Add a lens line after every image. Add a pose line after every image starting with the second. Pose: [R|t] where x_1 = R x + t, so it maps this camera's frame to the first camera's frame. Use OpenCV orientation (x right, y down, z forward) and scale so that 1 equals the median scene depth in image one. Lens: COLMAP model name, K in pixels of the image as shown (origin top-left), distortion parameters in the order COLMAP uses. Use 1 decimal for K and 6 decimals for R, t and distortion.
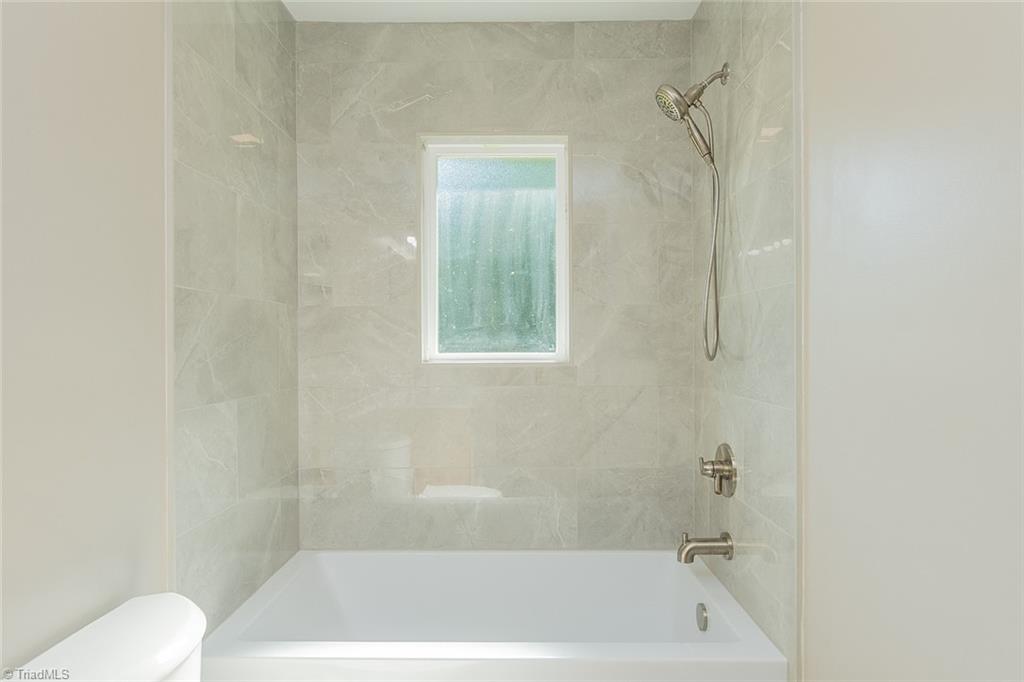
lens RADIAL K [[555.7, 0, 510.3], [0, 555.7, 343.3], [0, 0, 1]] dist [-0.001650, 0.000083]
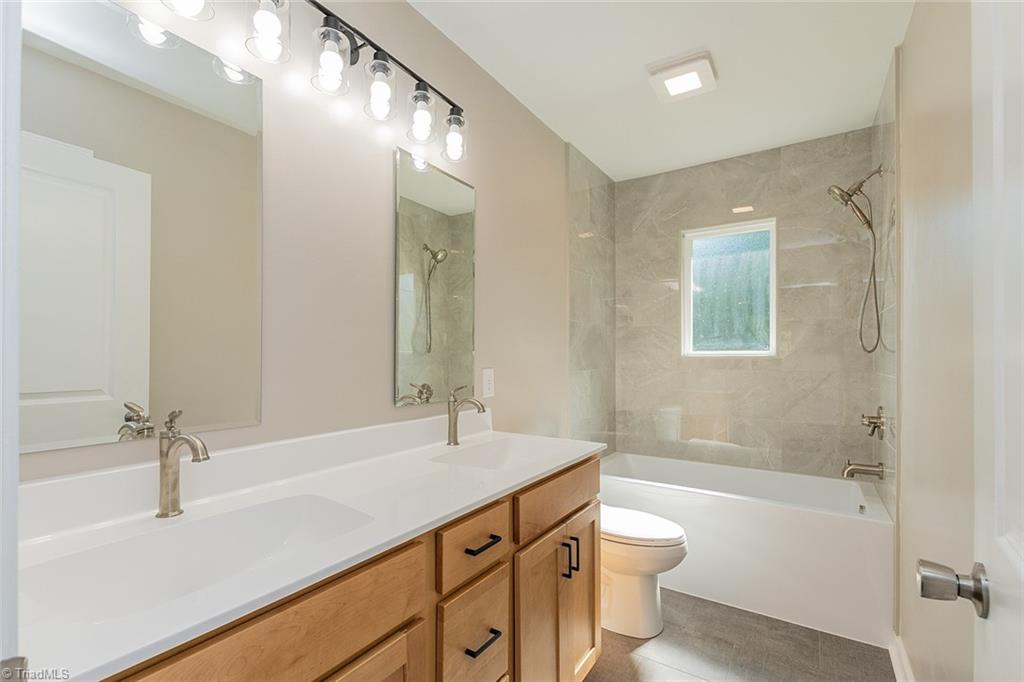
lens RADIAL K [[456.6, 0, 507.4], [0, 456.6, 355.0], [0, 0, 1]] dist [0.009179, 0.001468]
pose [[0.835800, 0.002739, -0.549027, 0.185623], [-0.003352, 0.999994, -0.000115, 0.033488], [0.549024, 0.001936, 0.835804, -0.561379]]
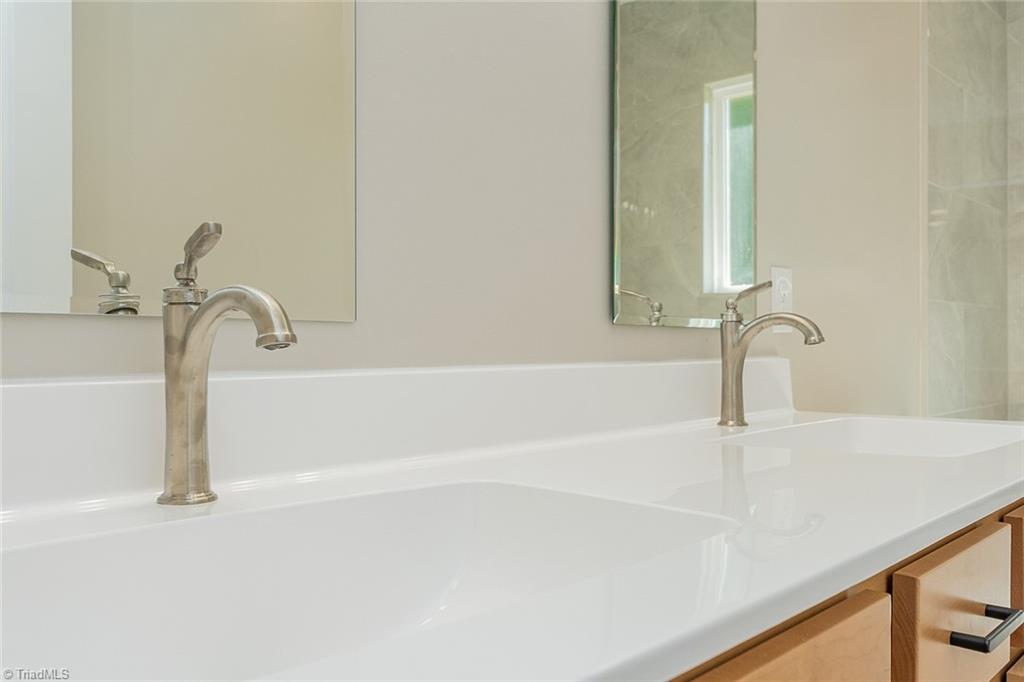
lens RADIAL K [[875.9, 0, 509.8], [0, 875.9, 347.1], [0, 0, 1]] dist [-0.000445, 0.002512]
pose [[0.732801, -0.000284, -0.680443, -0.025402], [0.003669, 0.999987, 0.003533, 0.135404], [0.680434, -0.005086, 0.732792, -0.528371]]
